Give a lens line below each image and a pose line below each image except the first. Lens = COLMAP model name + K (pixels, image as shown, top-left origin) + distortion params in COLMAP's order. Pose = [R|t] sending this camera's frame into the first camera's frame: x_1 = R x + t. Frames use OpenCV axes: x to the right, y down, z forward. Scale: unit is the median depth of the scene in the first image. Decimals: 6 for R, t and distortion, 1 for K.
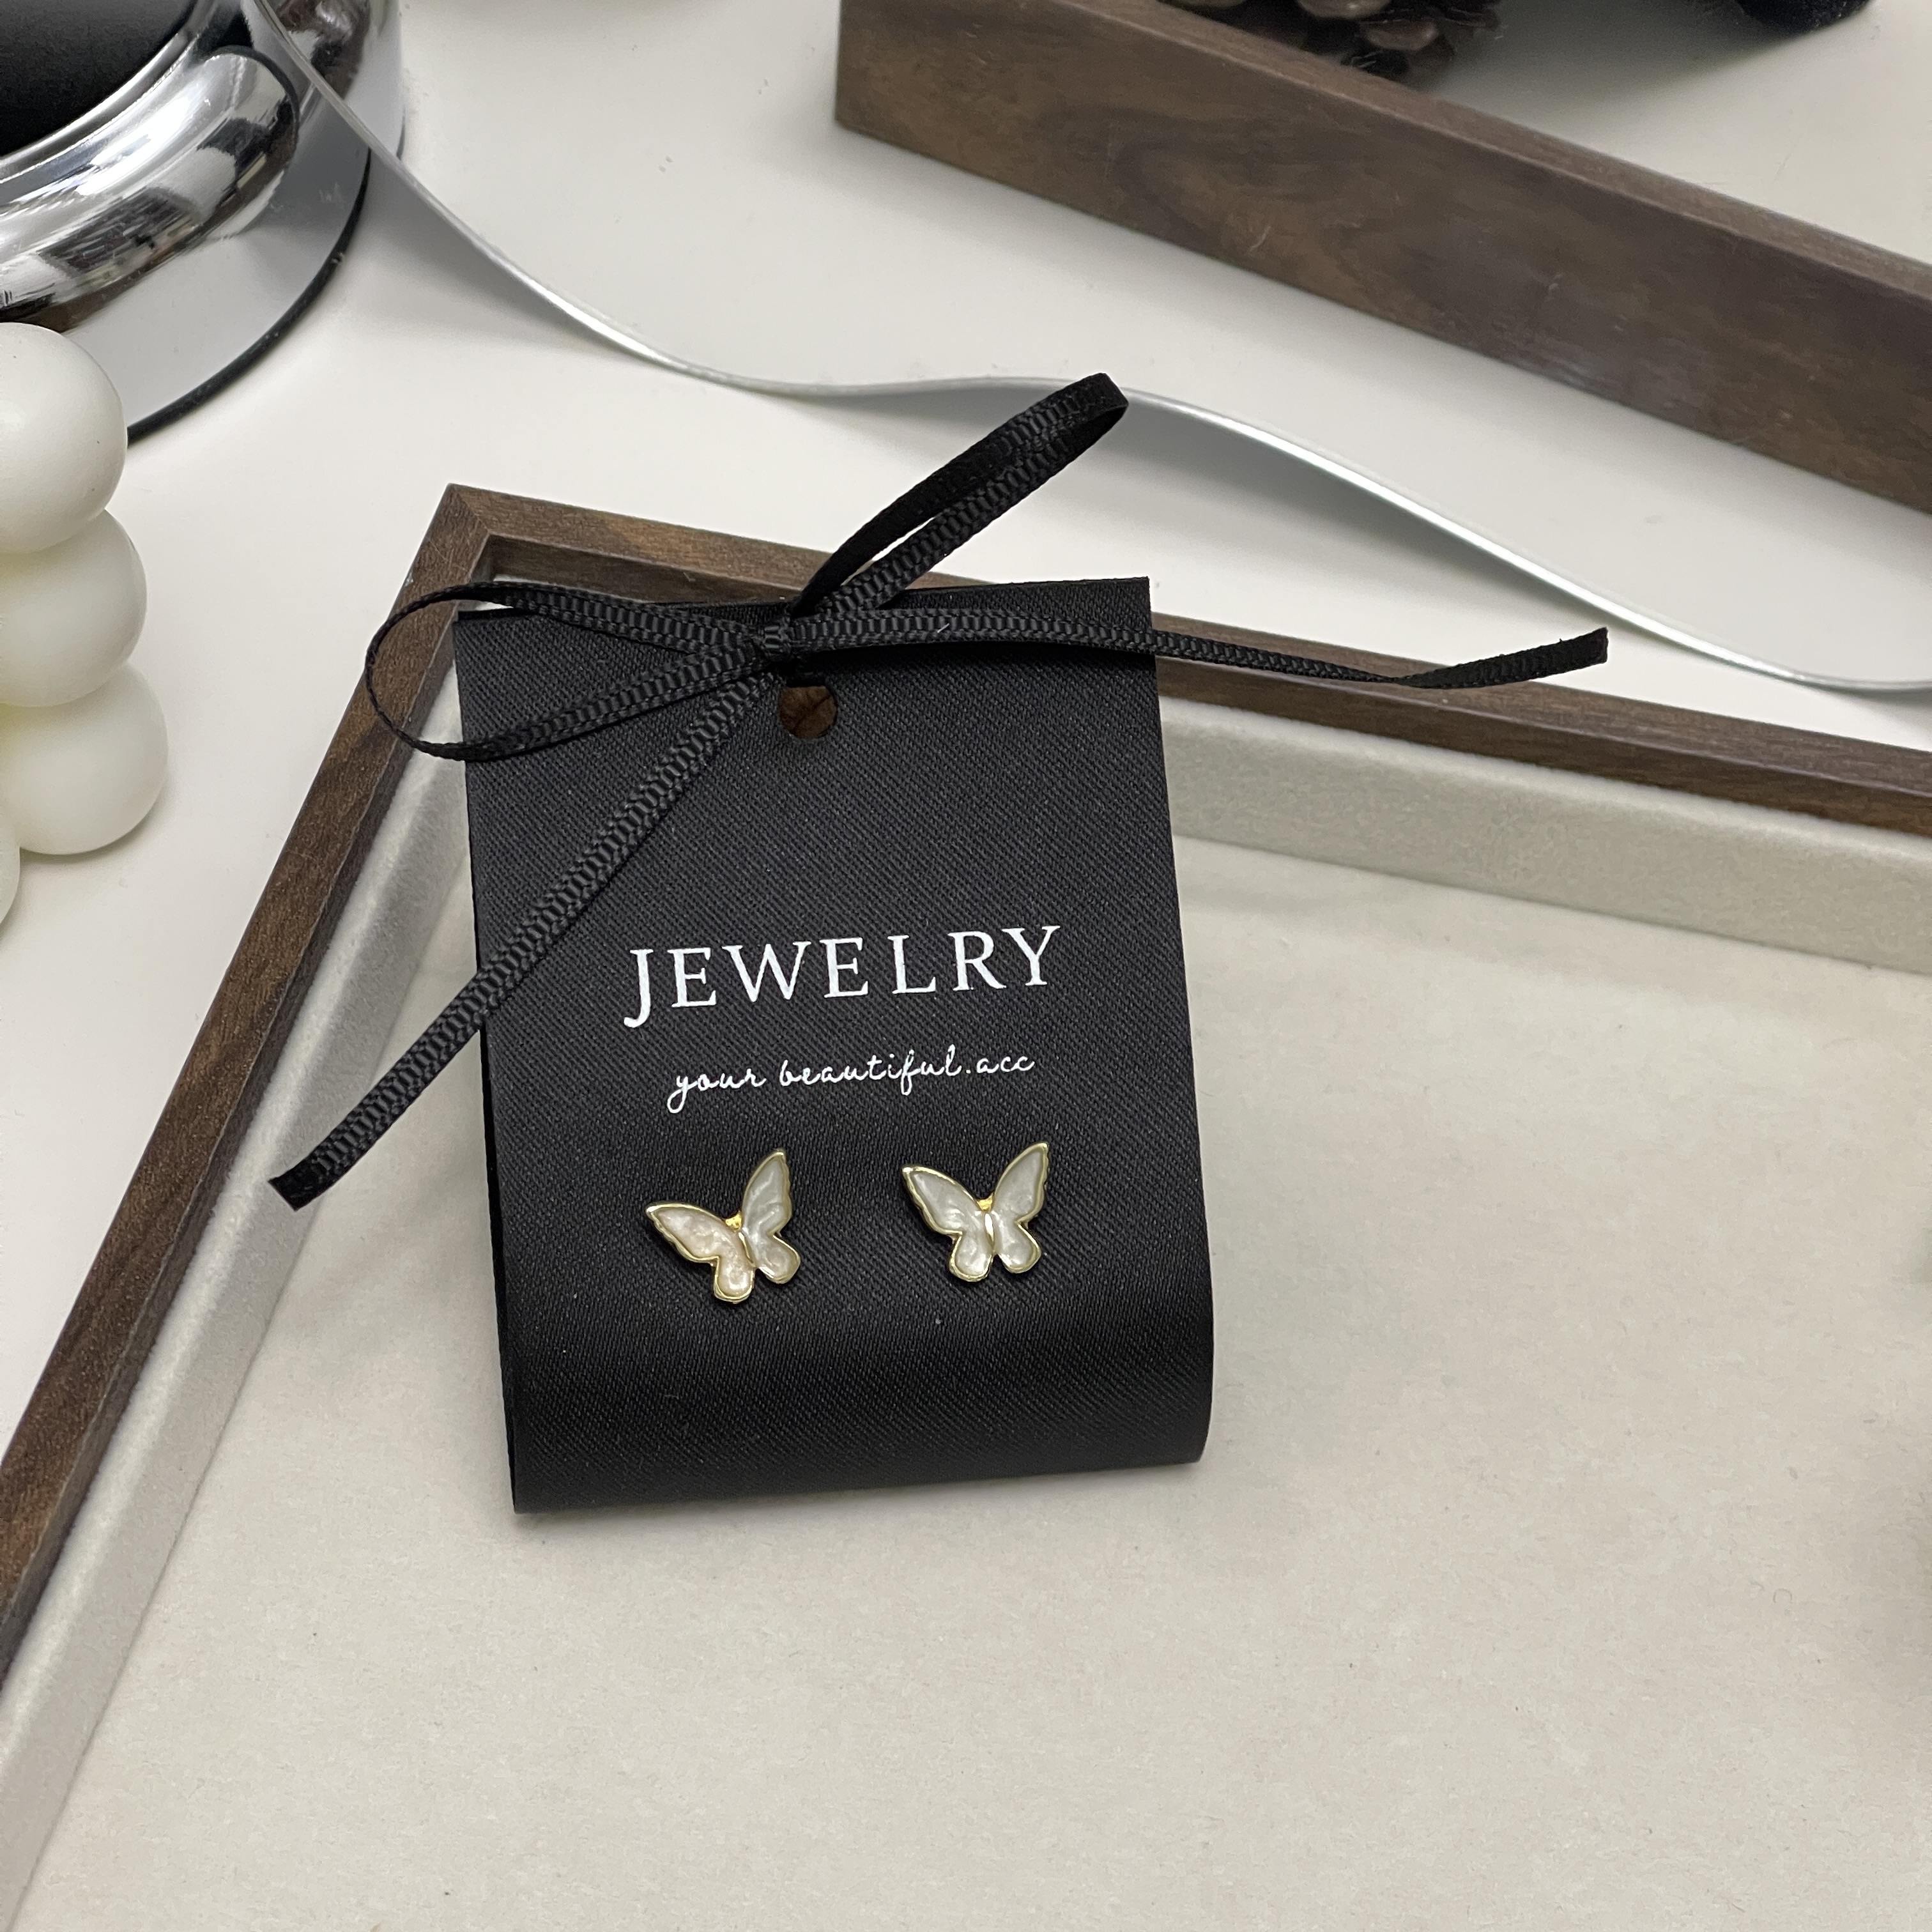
lens RADIAL K [[4968.7, 0, 981.3], [0, 4968.7, 971.7], [0, 0, 1]] dist [0.144015, 0.000000]
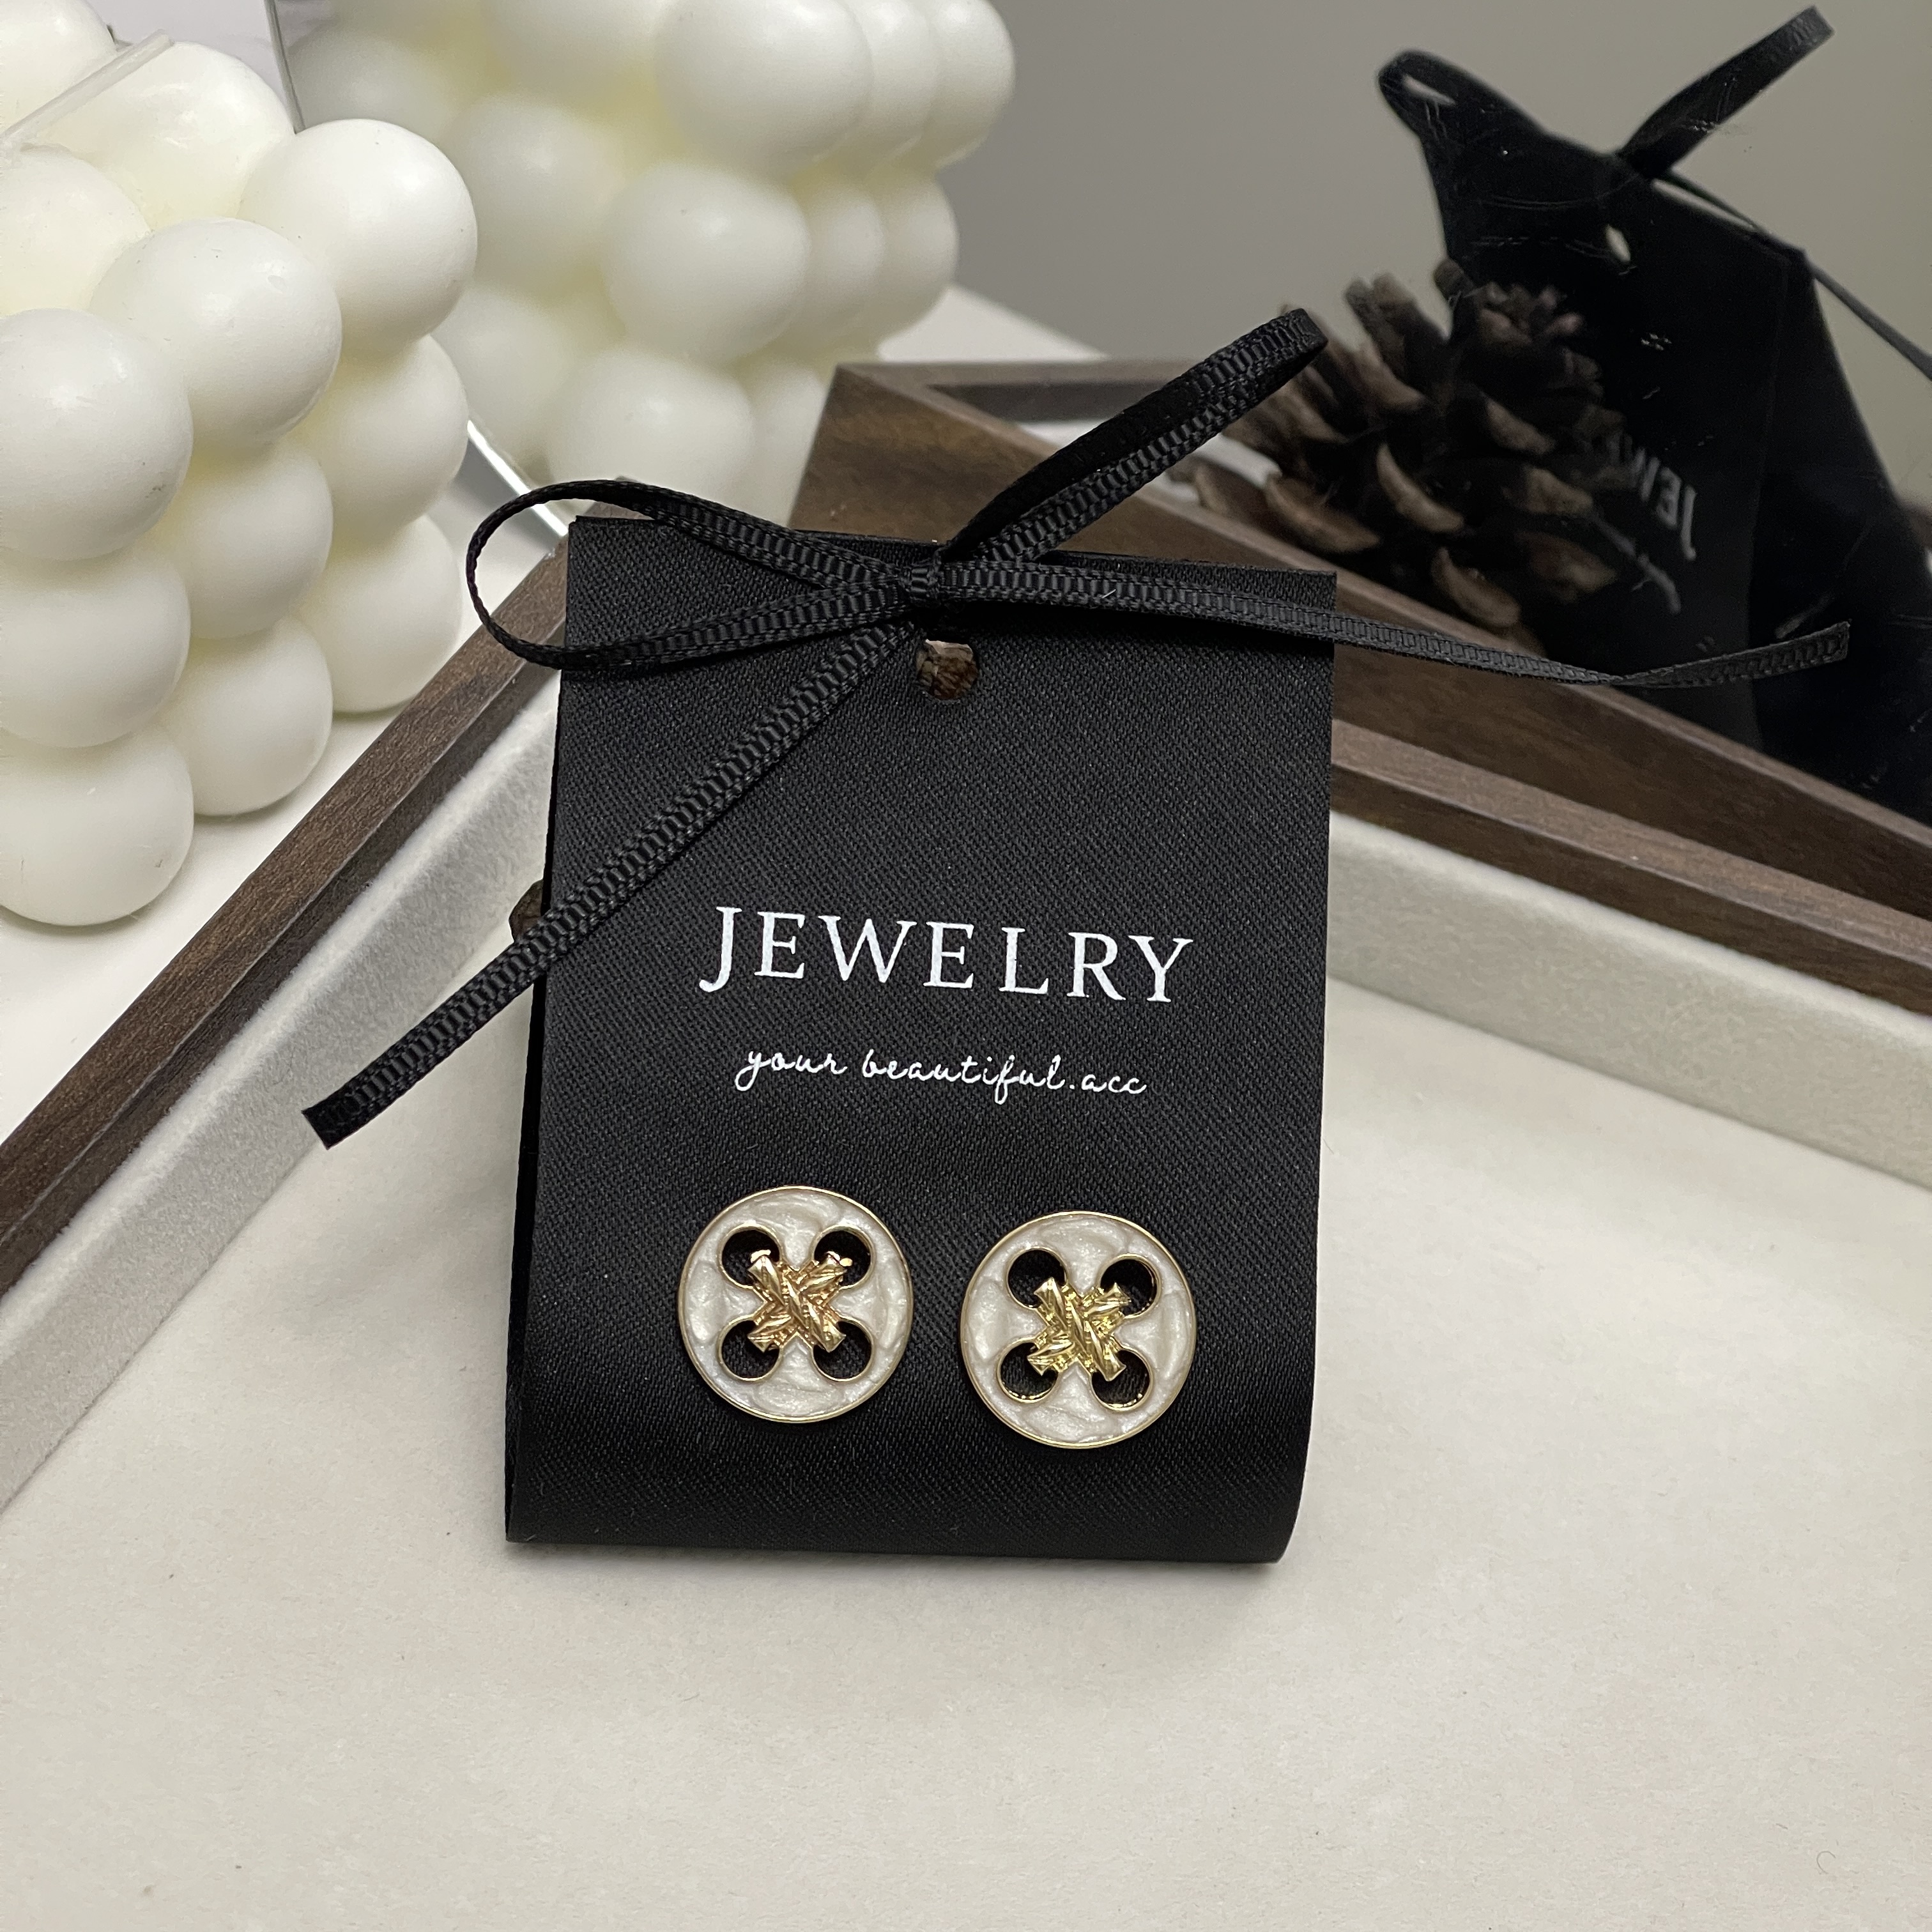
lens RADIAL K [[4968.7, 0, 976.6], [0, 4968.7, 919.0], [0, 0, 1]] dist [0.144015, 0.000000]
pose [[0.980601, 0.168635, -0.099922, 0.071709], [-0.181787, 0.973061, -0.141792, 0.111633], [0.073319, 0.157206, 0.984840, 0.108233]]
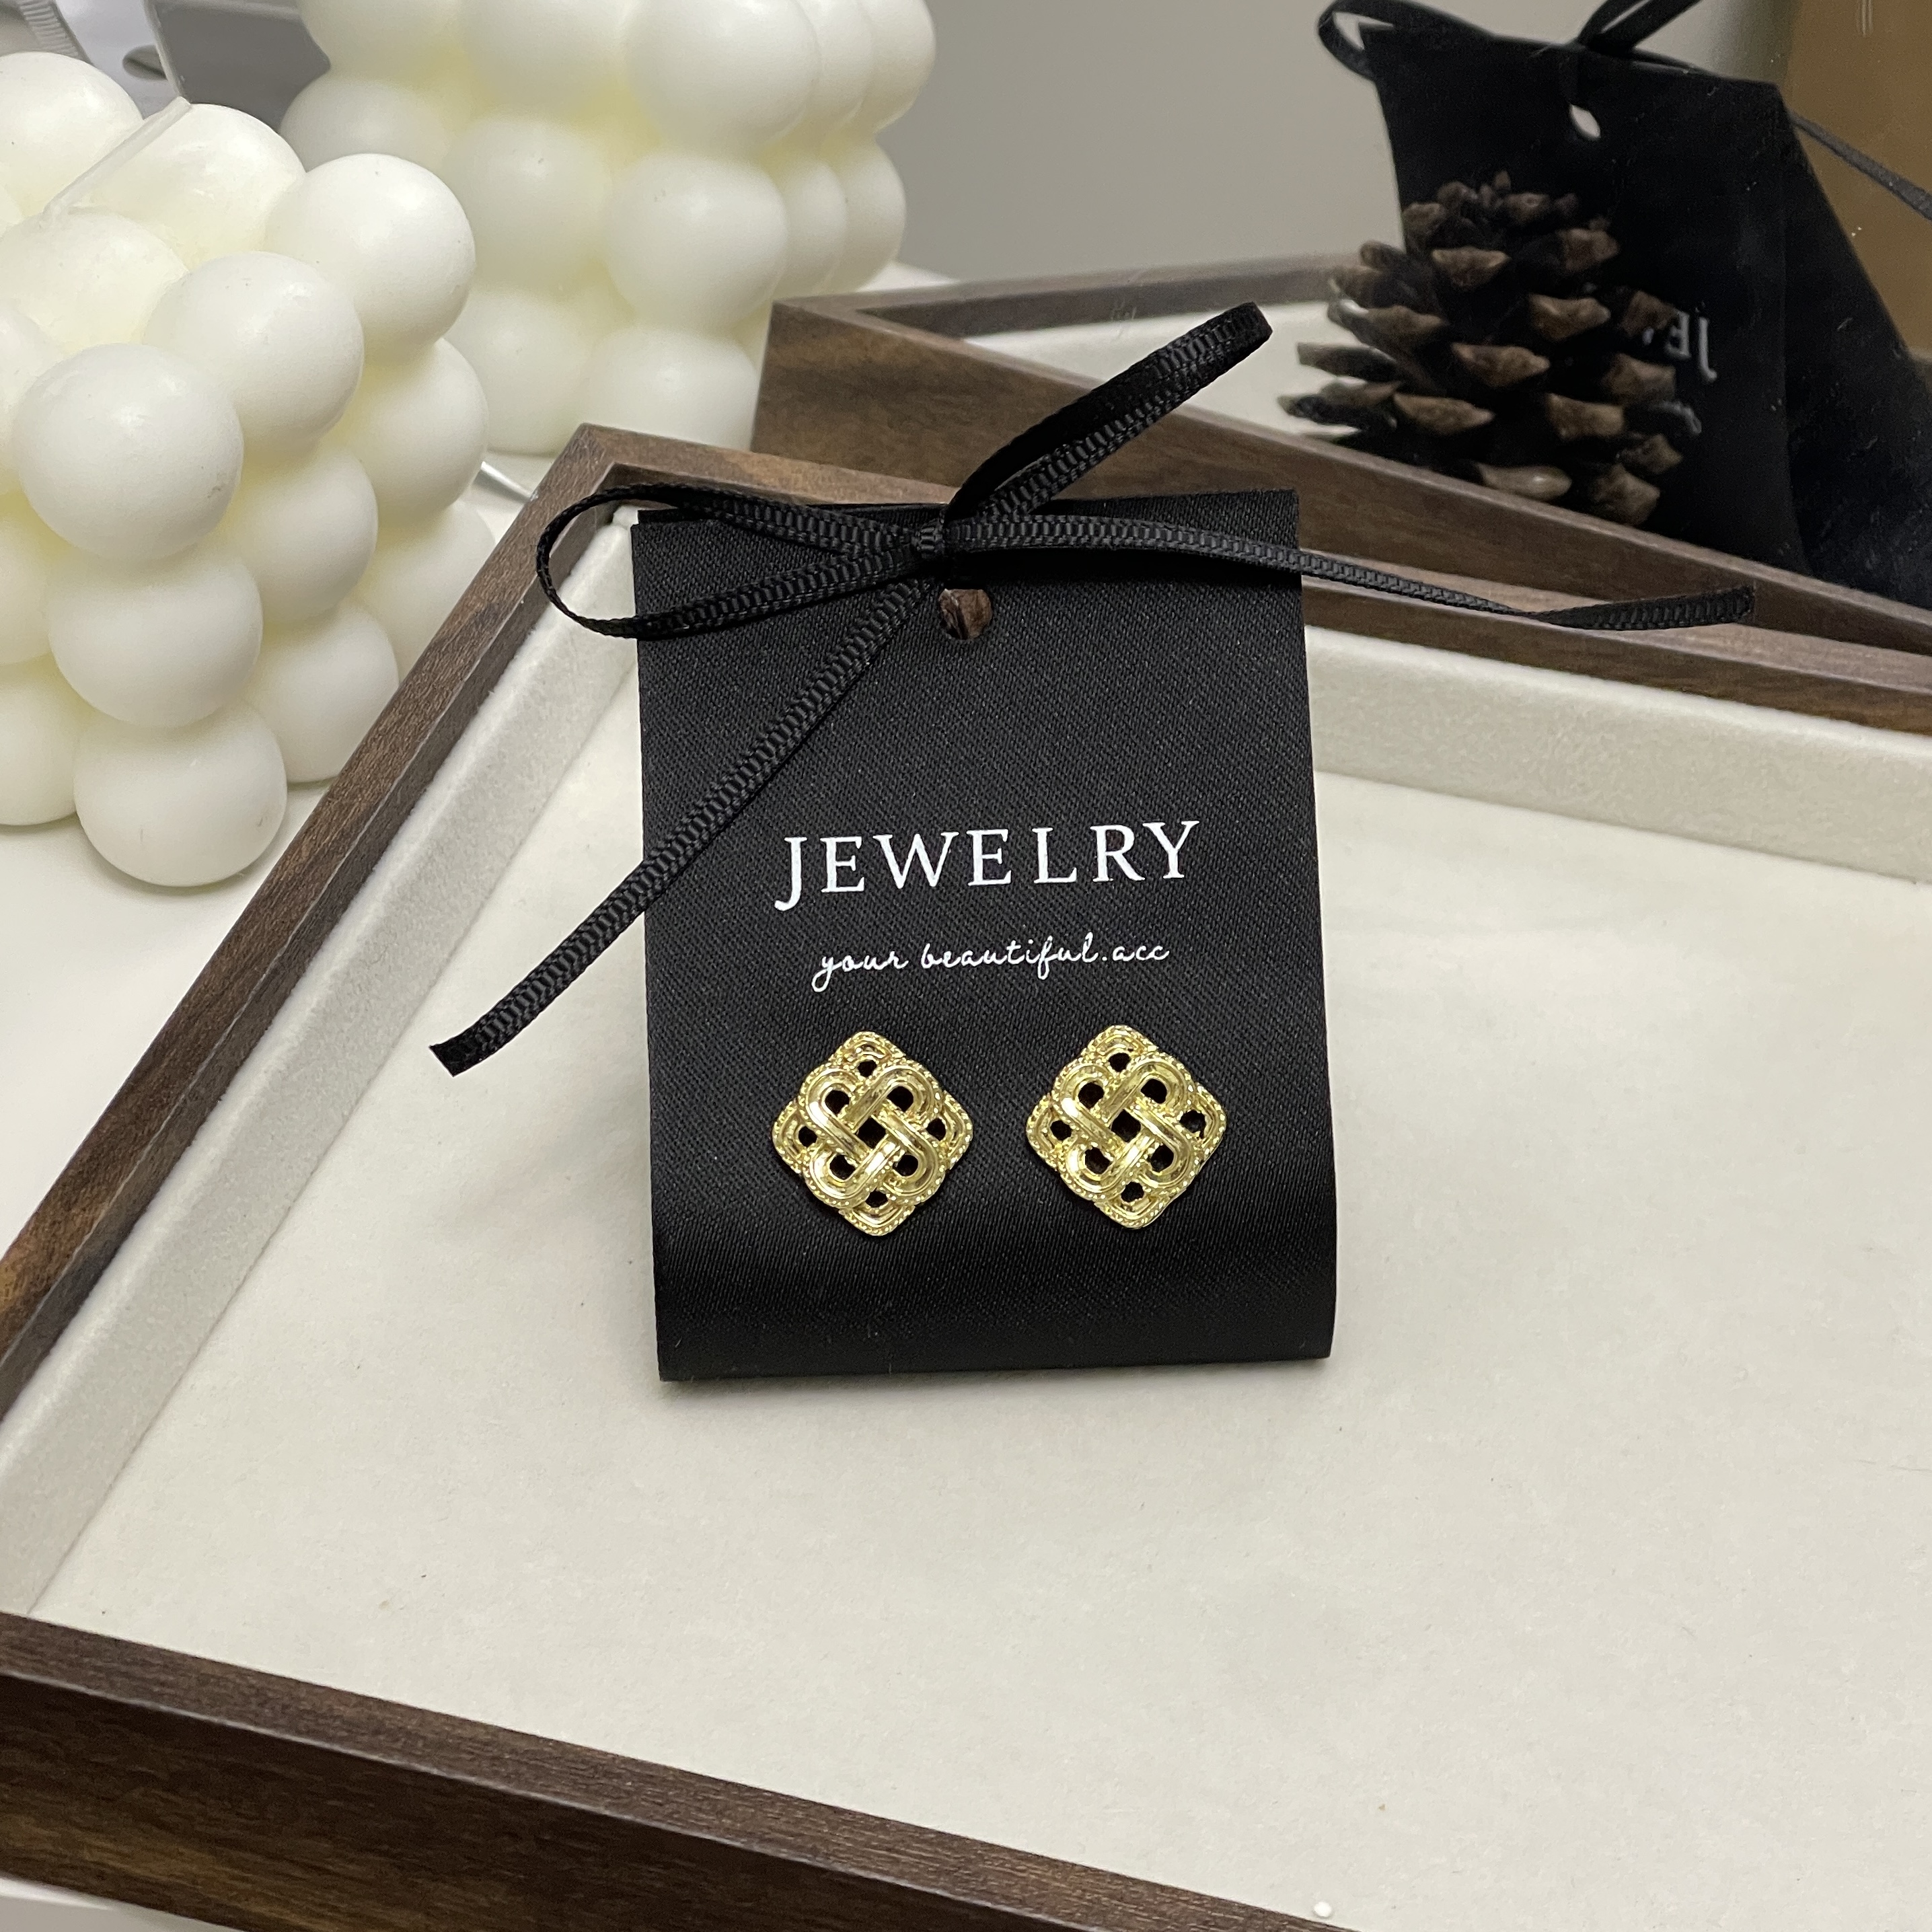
lens RADIAL K [[5230.5, 0, 1049.6], [0, 5230.5, 1070.0], [0, 0, 1]] dist [0.126521, 0.000000]
pose [[0.996227, 0.022660, -0.083770, 0.097600], [-0.033378, 0.991102, -0.128851, 0.195755], [0.080105, 0.131161, 0.988119, -0.088548]]
